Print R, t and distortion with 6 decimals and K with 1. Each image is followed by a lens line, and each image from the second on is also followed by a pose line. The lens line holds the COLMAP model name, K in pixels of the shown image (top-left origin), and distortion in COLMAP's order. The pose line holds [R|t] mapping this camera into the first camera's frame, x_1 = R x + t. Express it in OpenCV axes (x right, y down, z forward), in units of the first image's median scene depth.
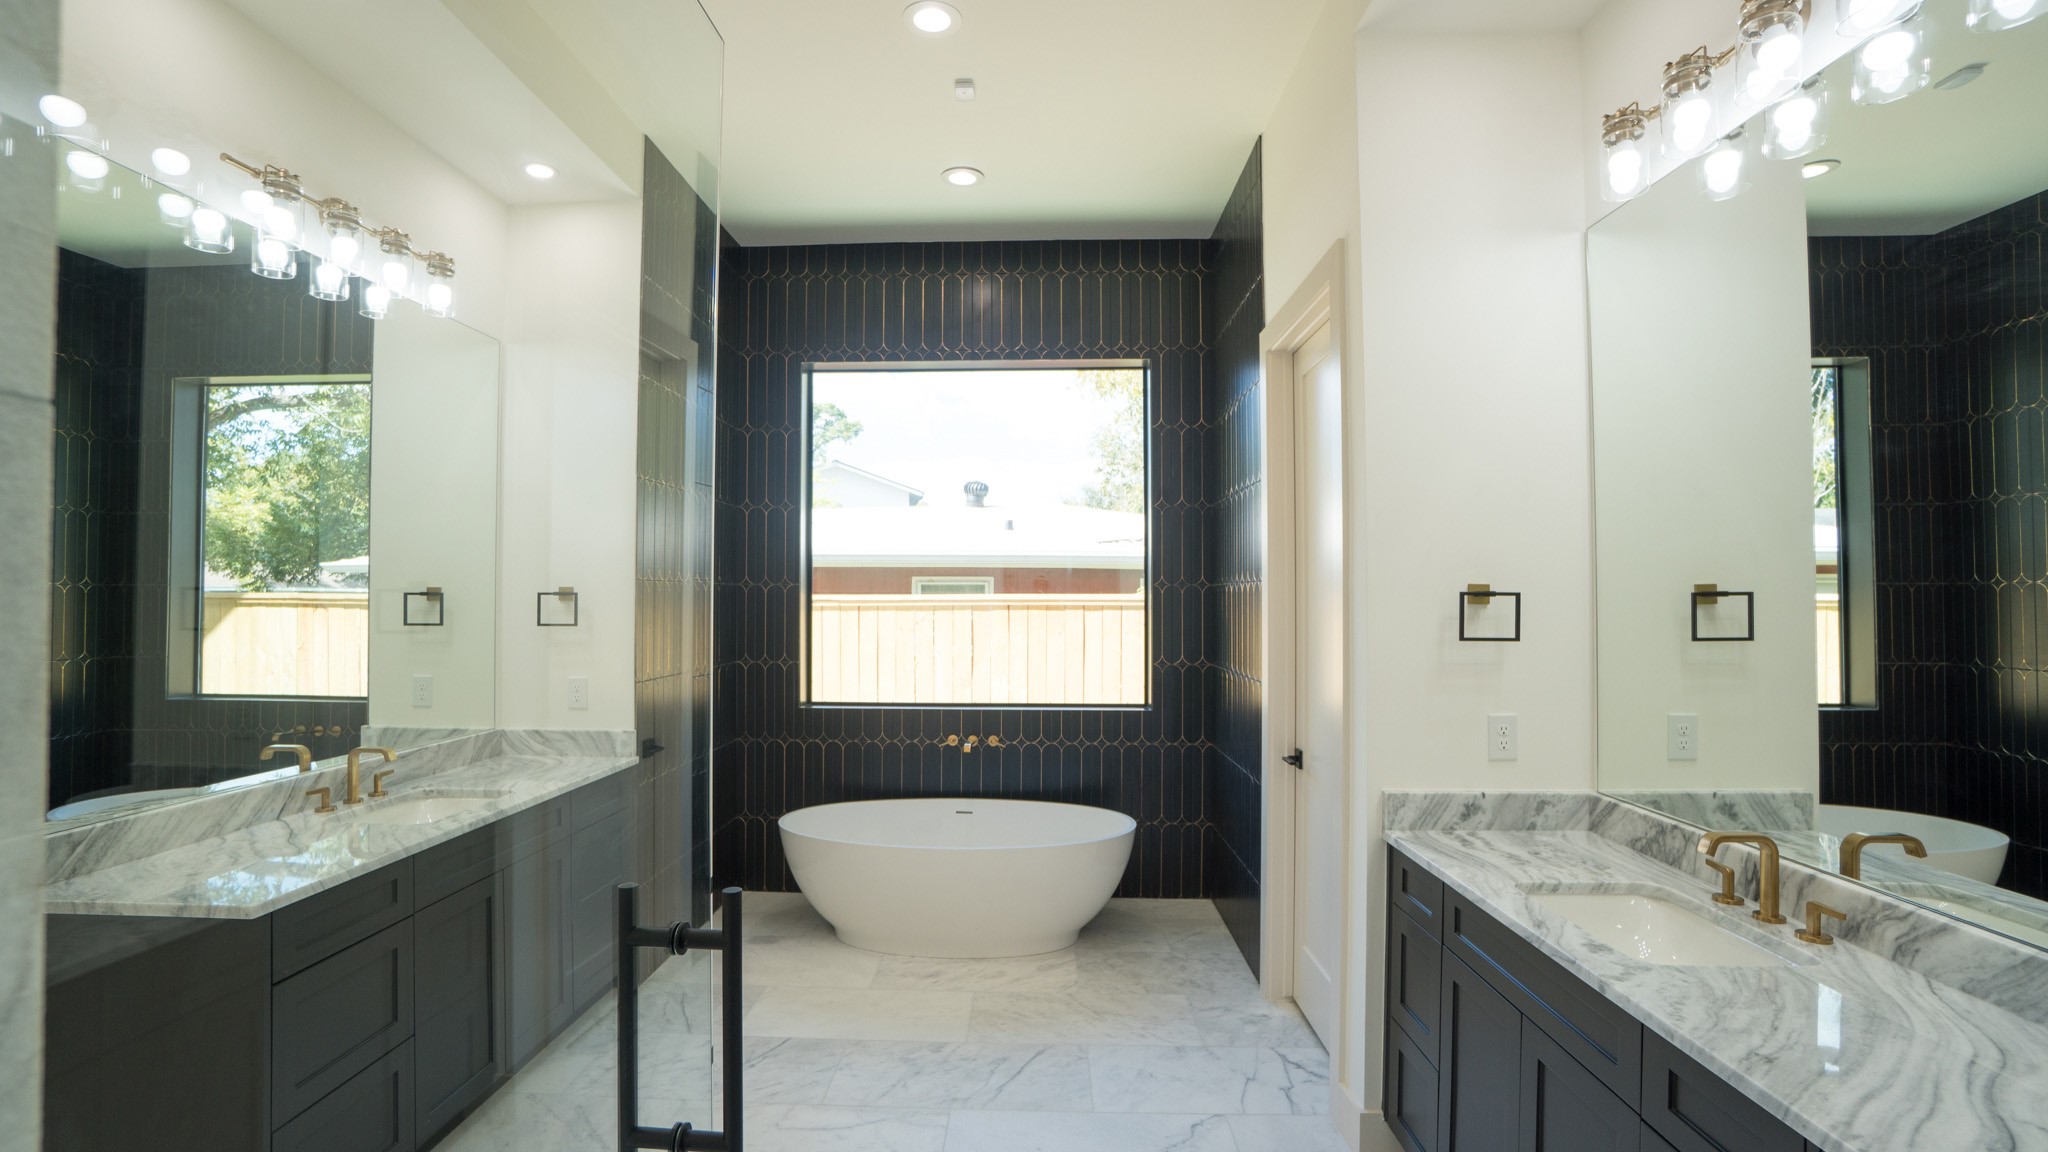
lens RADIAL K [[930.8, 0, 1018.4], [0, 930.8, 570.8], [0, 0, 1]] dist [-0.065404, 0.023989]
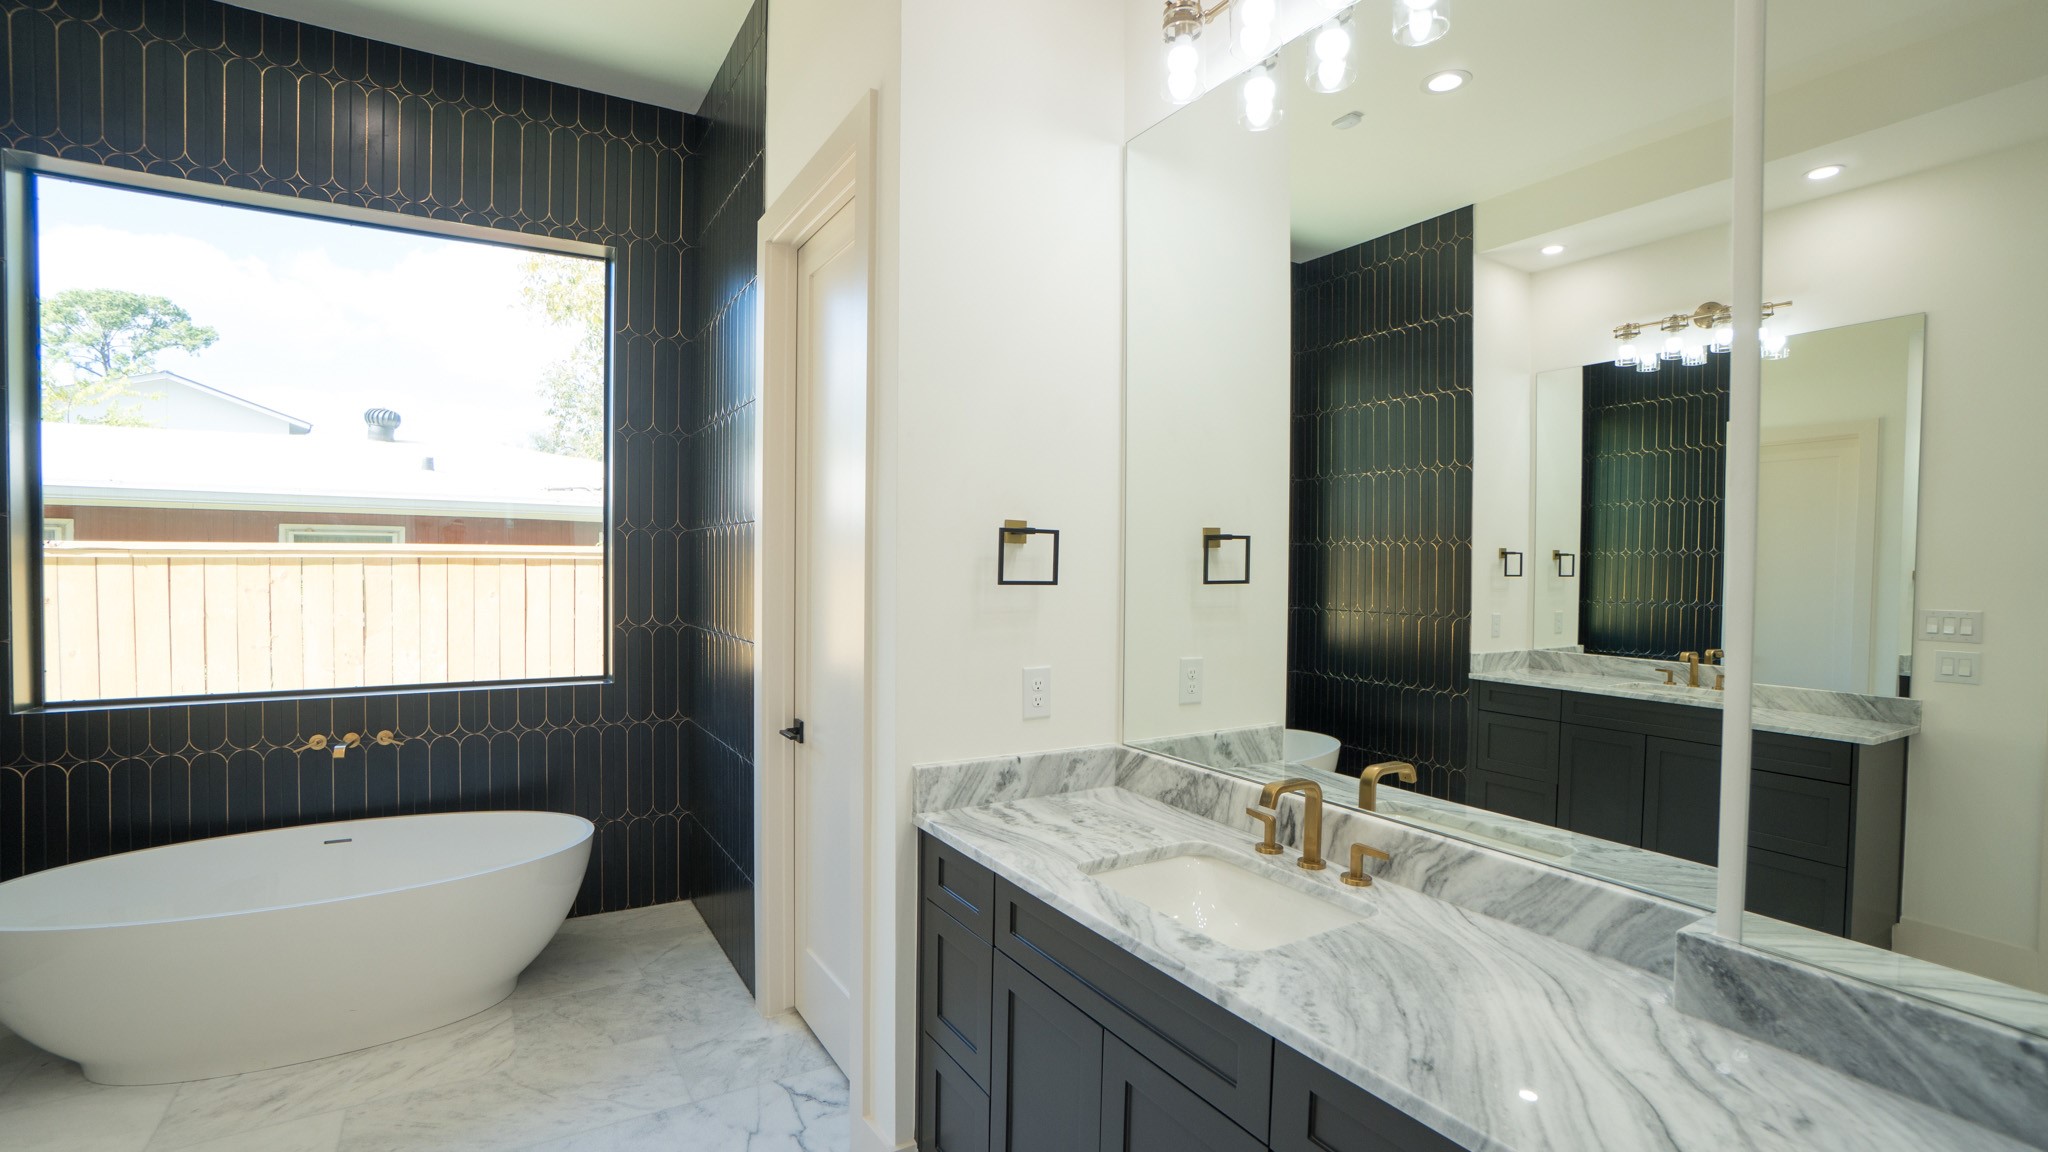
lens RADIAL K [[930.8, 0, 1018.4], [0, 930.8, 570.8], [0, 0, 1]] dist [-0.065404, 0.023989]
pose [[0.848243, -0.002894, 0.529600, 0.025171], [-0.018845, 0.999187, 0.035644, 0.022896], [-0.529272, -0.040215, 0.847499, 0.182408]]
